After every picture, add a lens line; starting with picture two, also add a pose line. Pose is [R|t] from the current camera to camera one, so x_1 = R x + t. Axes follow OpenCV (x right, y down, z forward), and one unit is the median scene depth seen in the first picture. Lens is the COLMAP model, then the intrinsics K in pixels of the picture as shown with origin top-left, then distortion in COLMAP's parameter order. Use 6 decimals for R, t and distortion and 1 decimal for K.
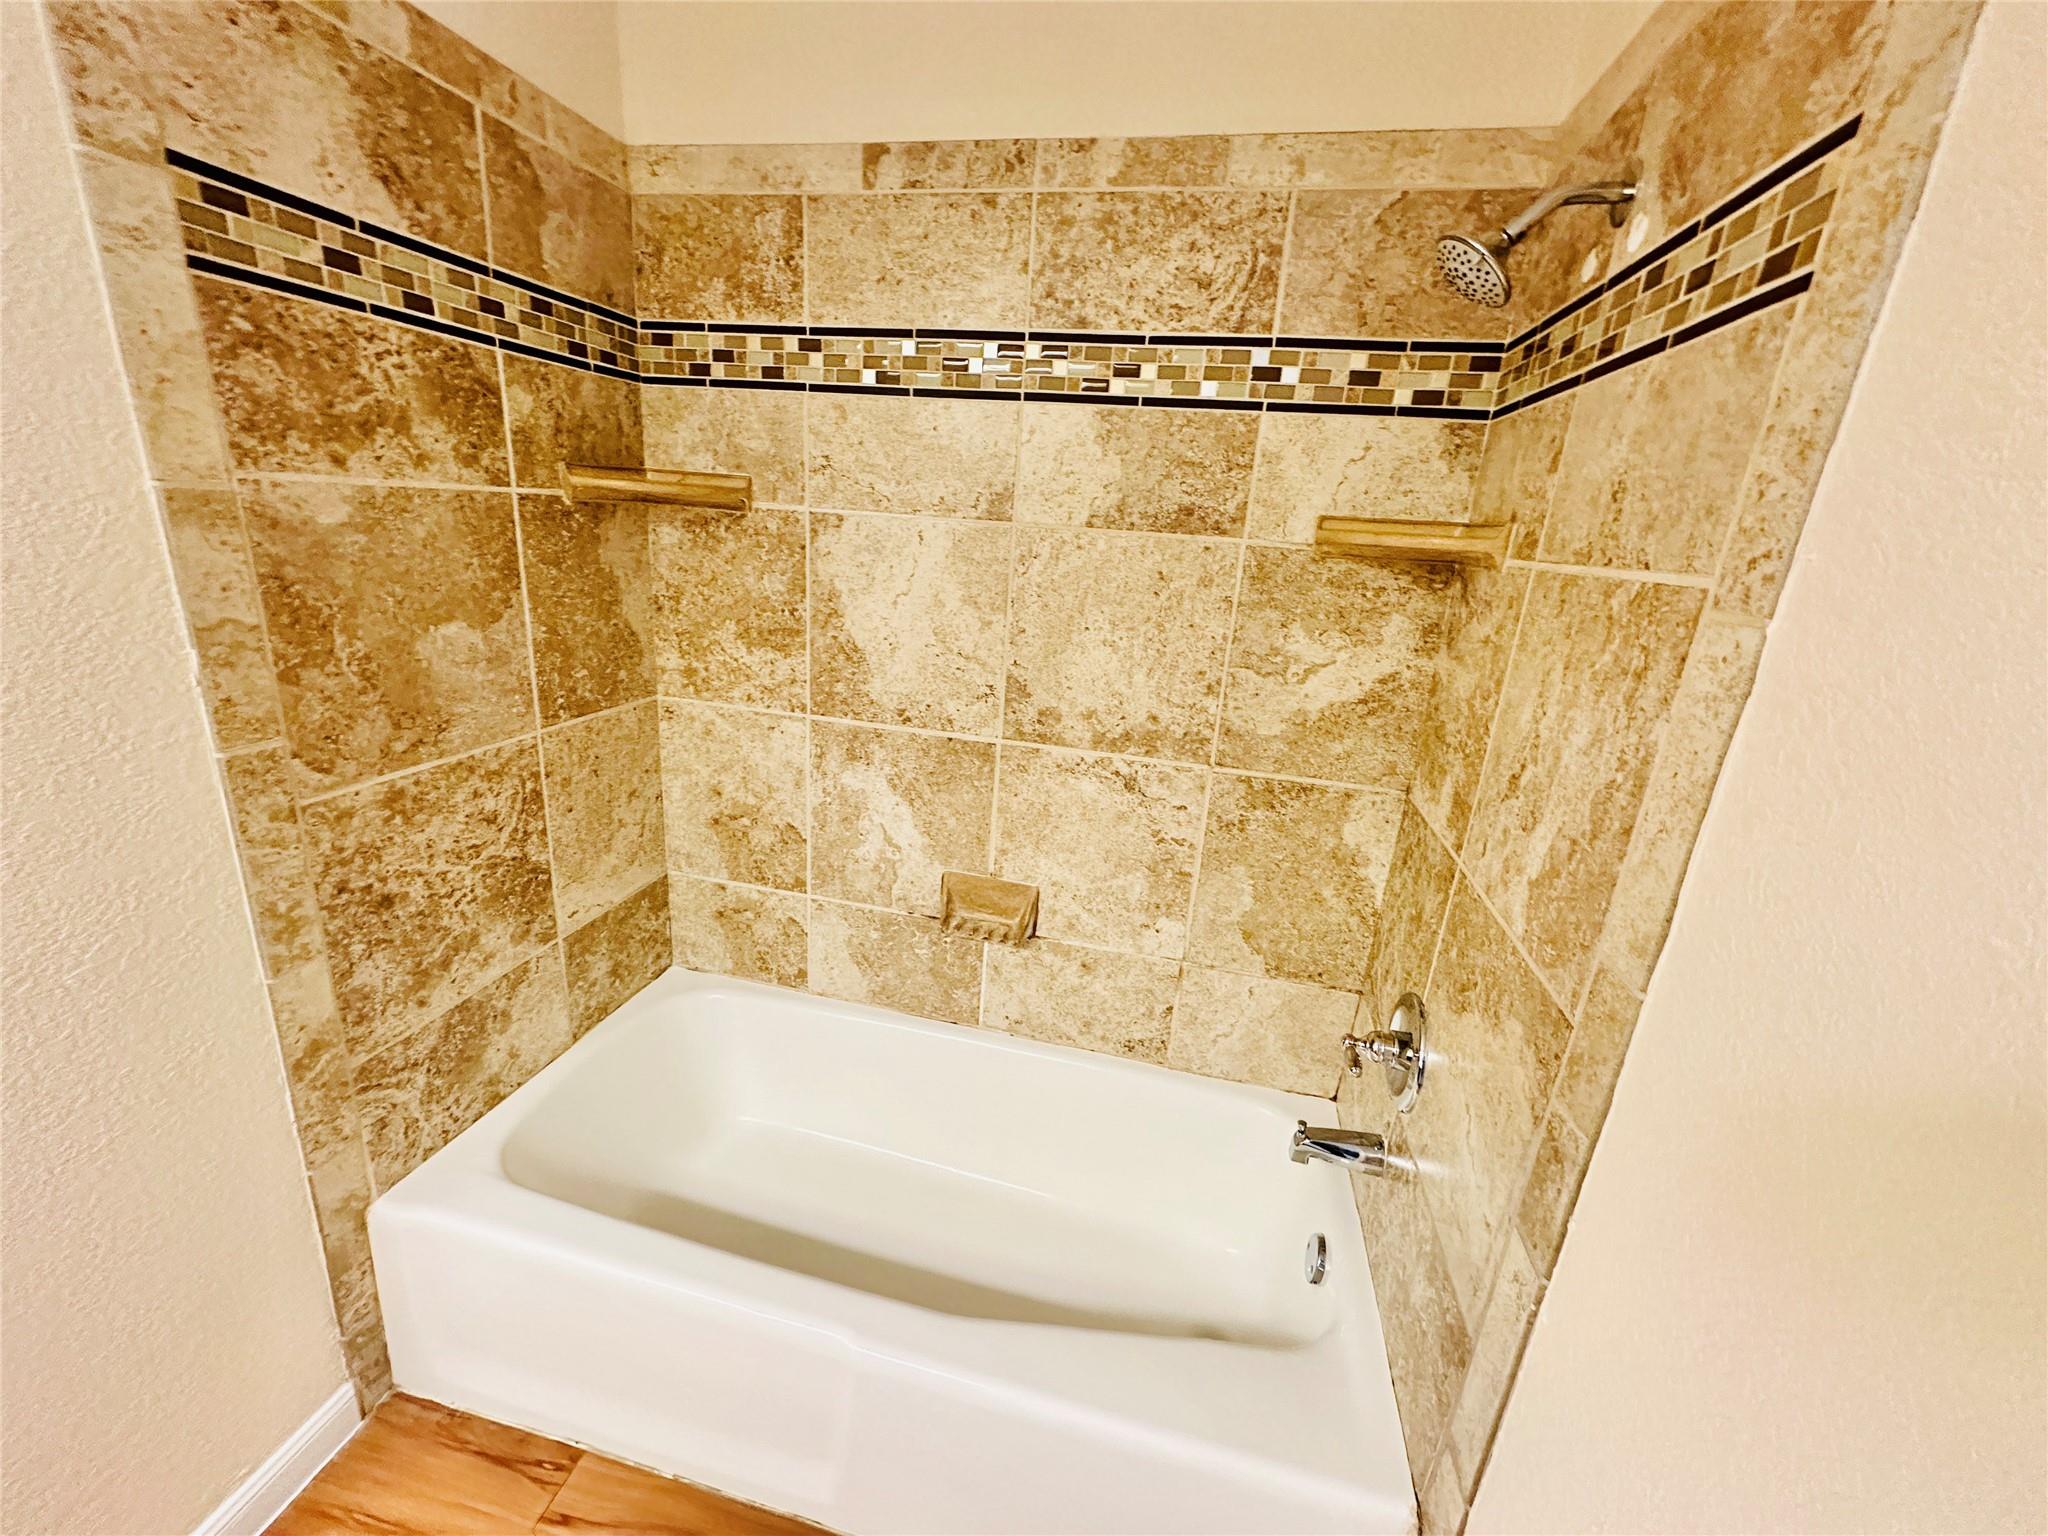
lens RADIAL K [[816.5, 0, 1028.2], [0, 816.5, 767.5], [0, 0, 1]] dist [-0.003050, 0.000894]
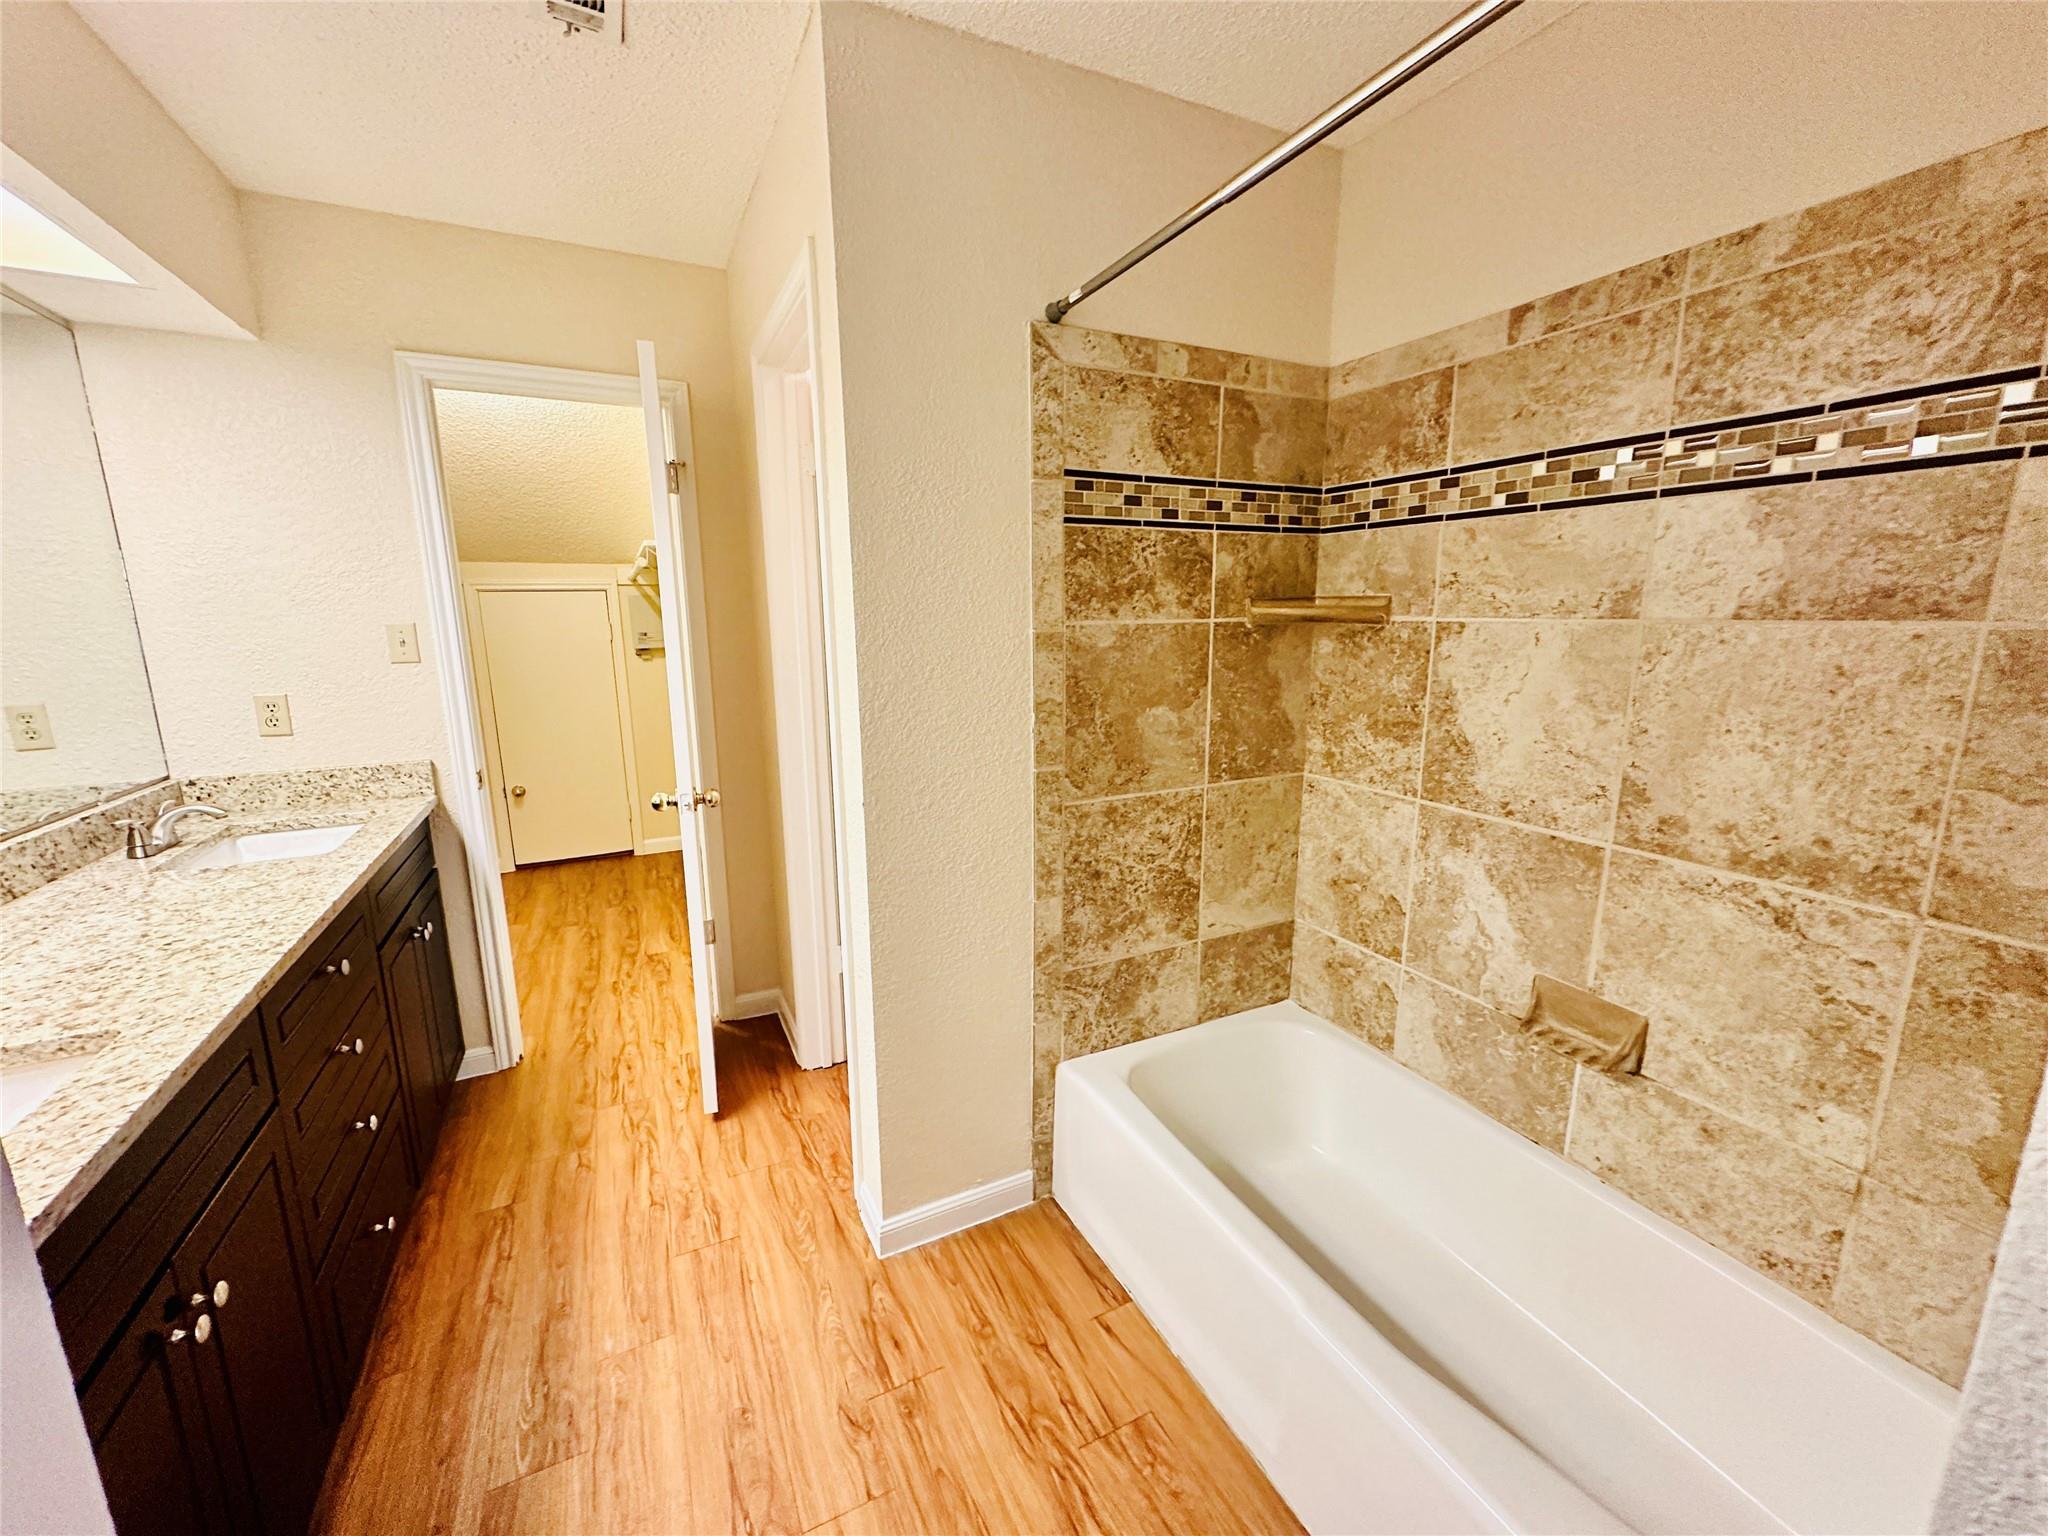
lens RADIAL K [[816.5, 0, 1026.8], [0, 816.5, 766.2], [0, 0, 1]] dist [-0.003050, 0.000894]
pose [[0.632154, 0.074174, -0.771284, 0.293311], [-0.176625, 0.982996, -0.050230, 0.048951], [0.754443, 0.167981, 0.634506, -0.136374]]
